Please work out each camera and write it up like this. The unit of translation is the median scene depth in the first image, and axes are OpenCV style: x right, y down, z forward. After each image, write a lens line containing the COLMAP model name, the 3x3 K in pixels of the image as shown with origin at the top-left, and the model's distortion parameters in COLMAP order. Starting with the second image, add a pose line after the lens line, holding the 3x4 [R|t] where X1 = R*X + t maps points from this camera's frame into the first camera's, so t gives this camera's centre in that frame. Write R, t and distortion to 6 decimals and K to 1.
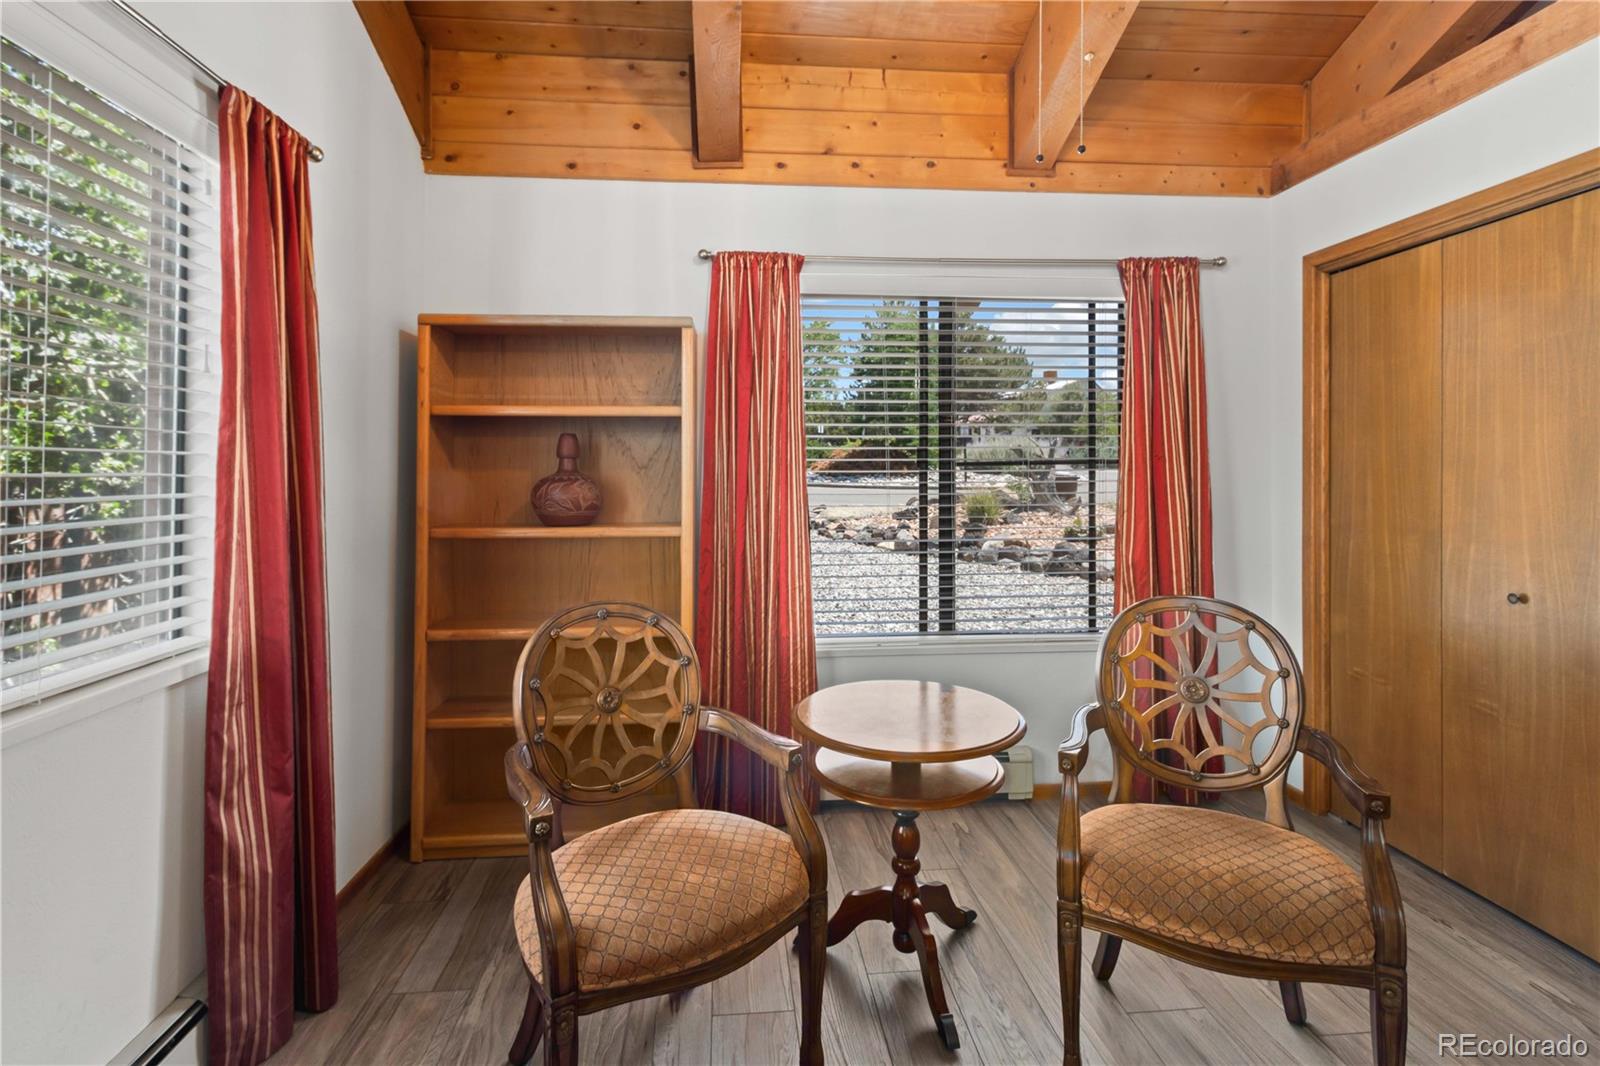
lens RADIAL K [[750.3, 0, 796.5], [0, 750.3, 434.6], [0, 0, 1]] dist [0.000335, -0.000002]
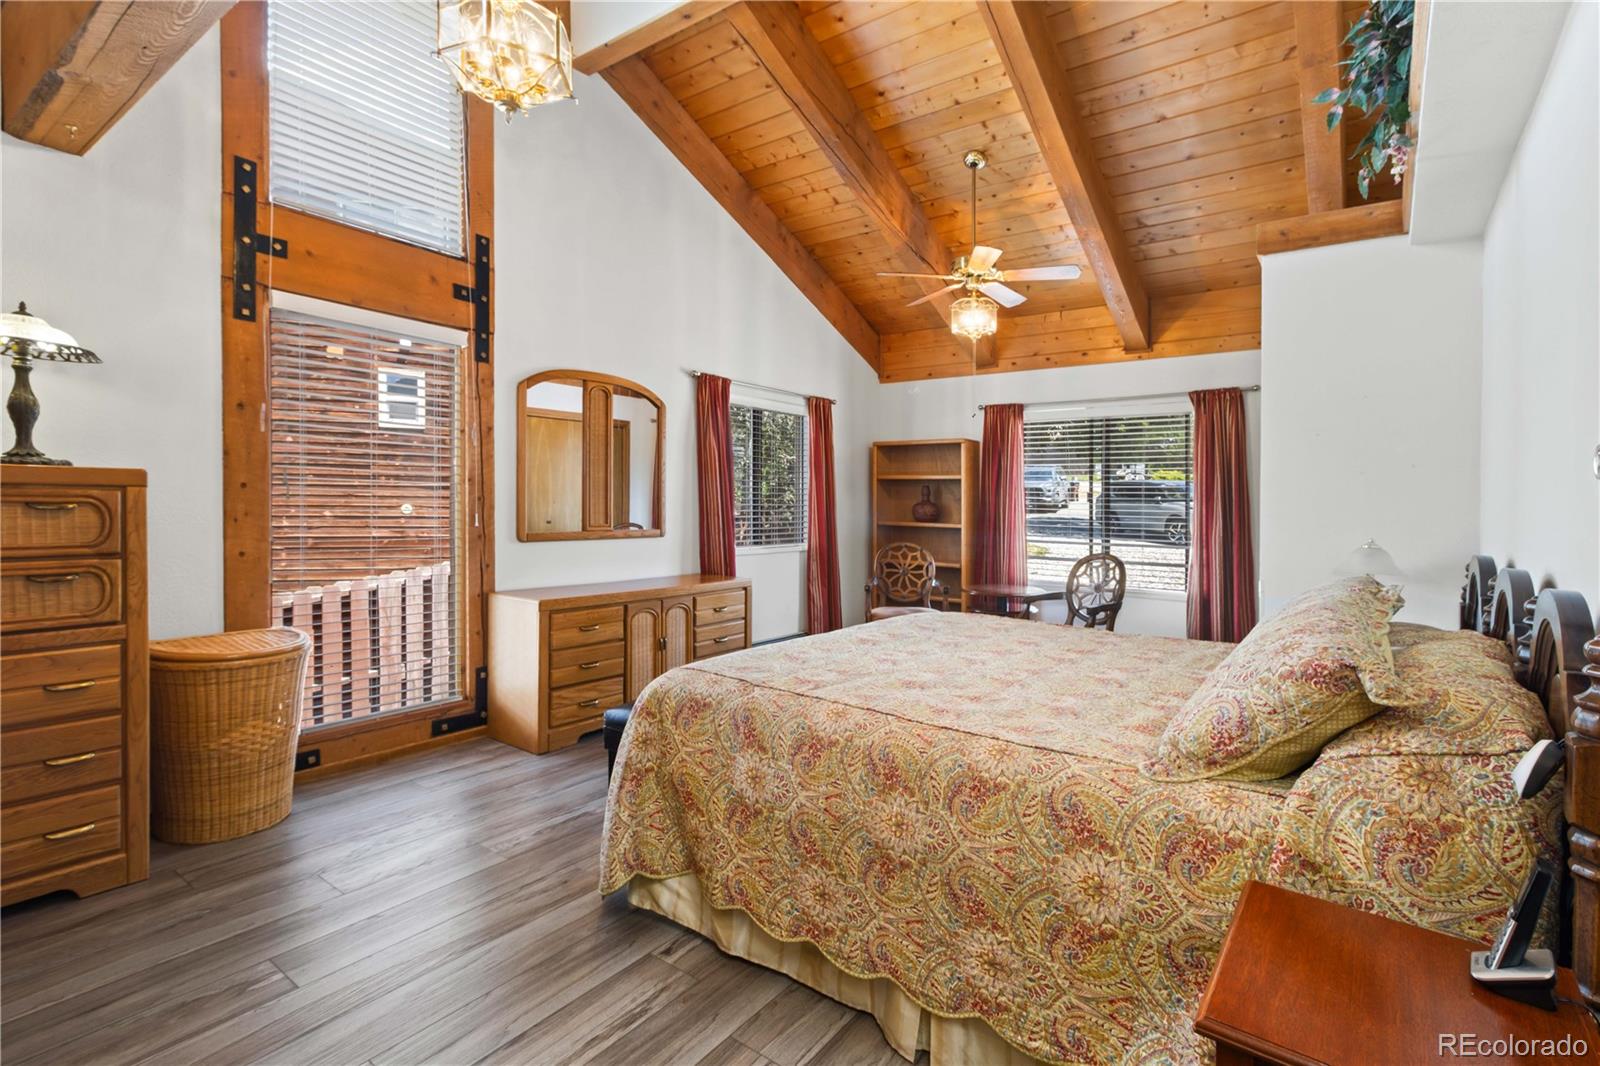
lens RADIAL K [[804.7, 0, 803.4], [0, 804.7, 494.1], [0, 0, 1]] dist [-0.001378, -0.000578]
pose [[0.740571, 0.010697, -0.671893, 1.174385], [0.006704, 0.999706, 0.023305, -0.038537], [0.671945, -0.021763, 0.740281, -1.230888]]
